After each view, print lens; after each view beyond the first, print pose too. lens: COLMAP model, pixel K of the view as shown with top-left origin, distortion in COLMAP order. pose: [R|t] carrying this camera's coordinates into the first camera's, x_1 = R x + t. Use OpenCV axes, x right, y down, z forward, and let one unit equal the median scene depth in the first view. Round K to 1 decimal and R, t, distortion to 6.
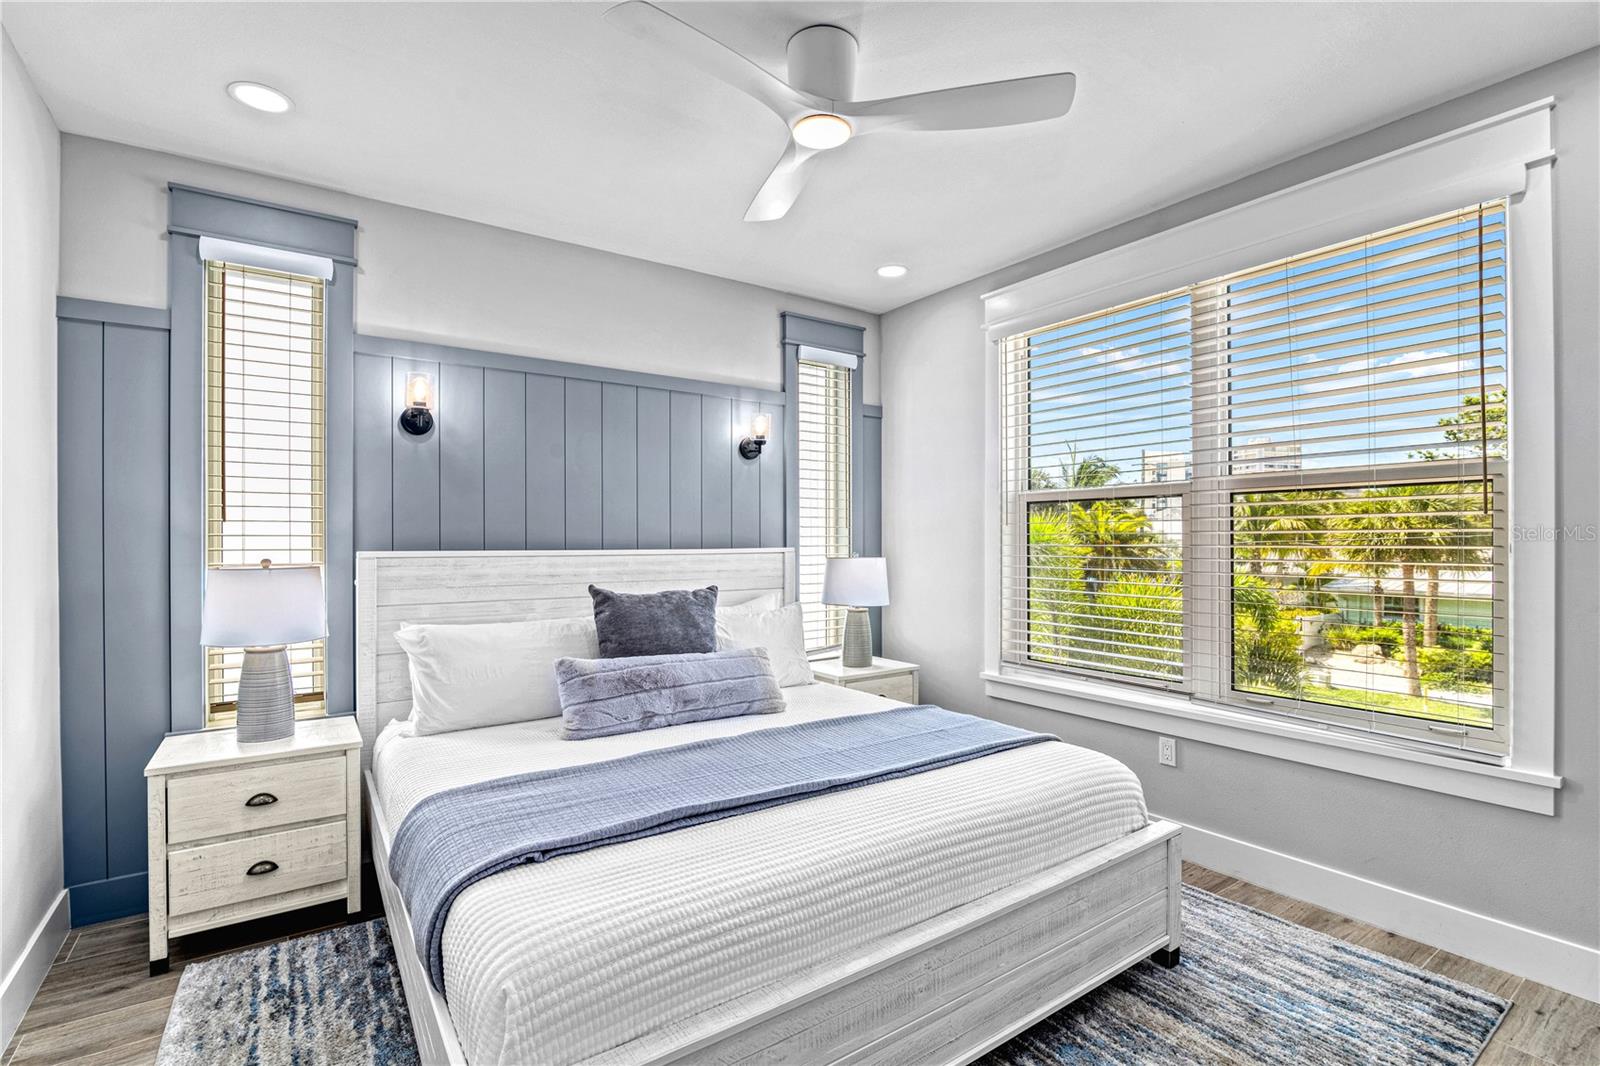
lens RADIAL K [[739.5, 0, 799.7], [0, 739.5, 544.3], [0, 0, 1]] dist [-0.014538, 0.000336]
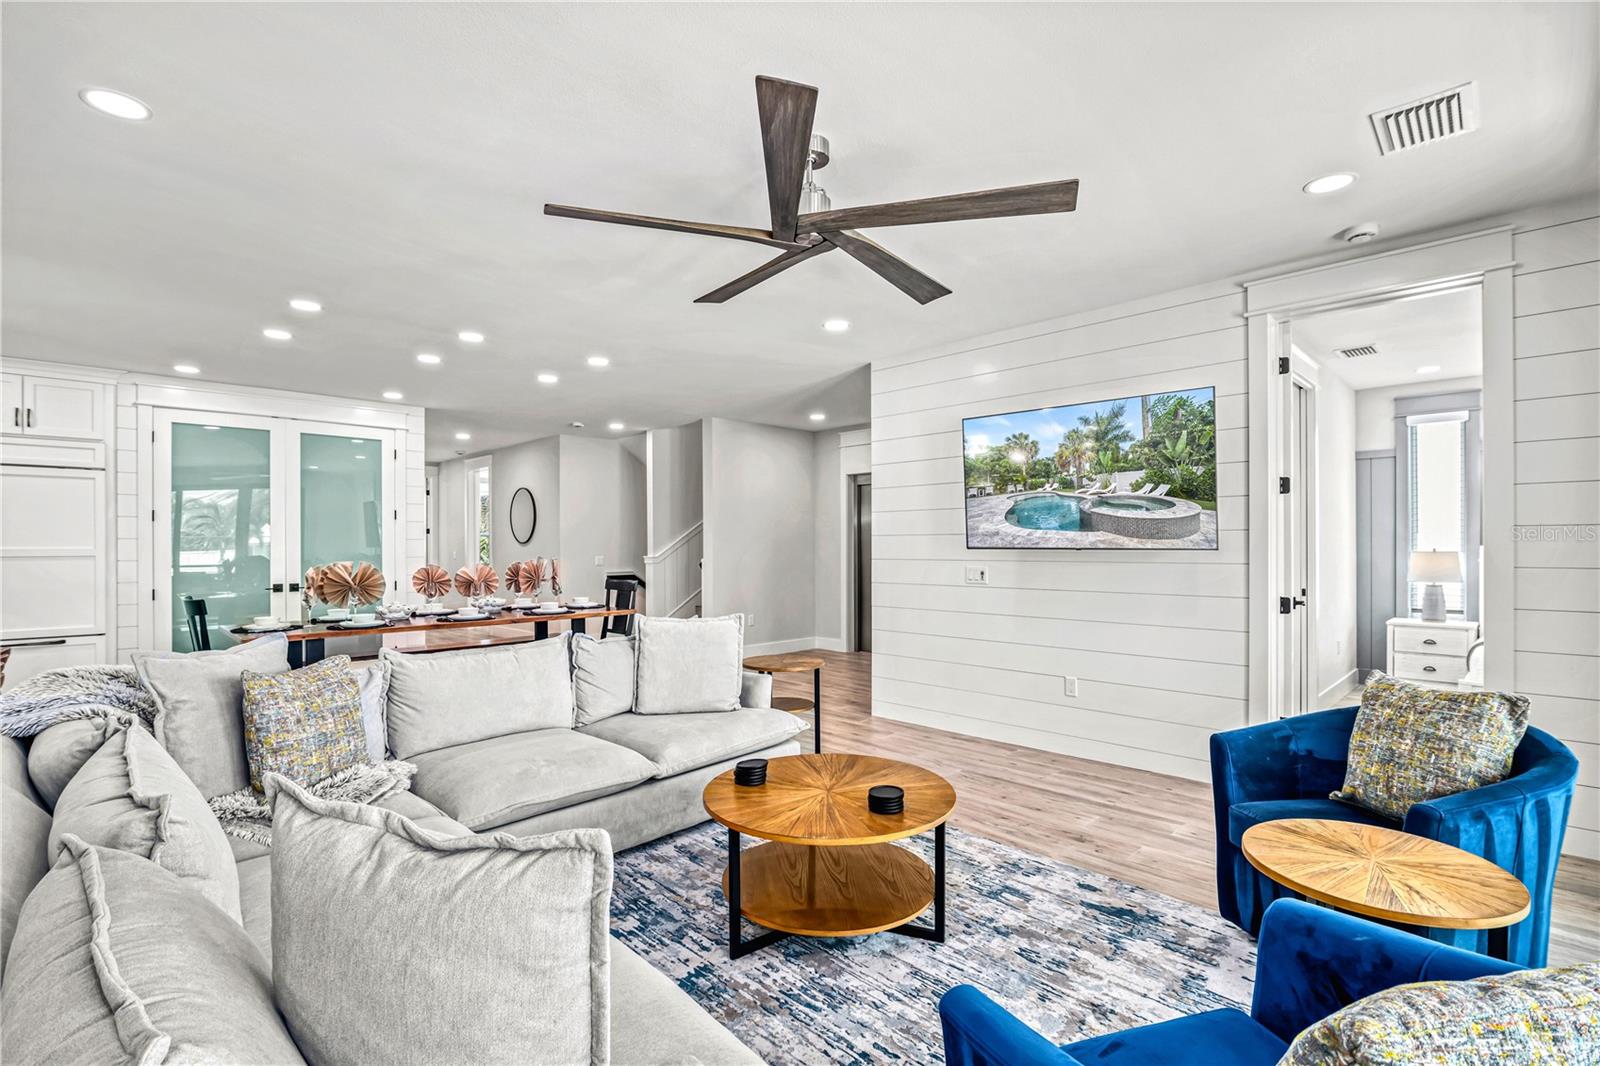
lens RADIAL K [[739.5, 0, 801.7], [0, 739.5, 538.0], [0, 0, 1]] dist [-0.014538, 0.000336]
pose [[0.189270, 0.001333, -0.981924, 1.360161], [-0.005964, 0.999982, 0.000208, -0.003477], [0.981907, 0.005816, 0.189275, -1.643124]]
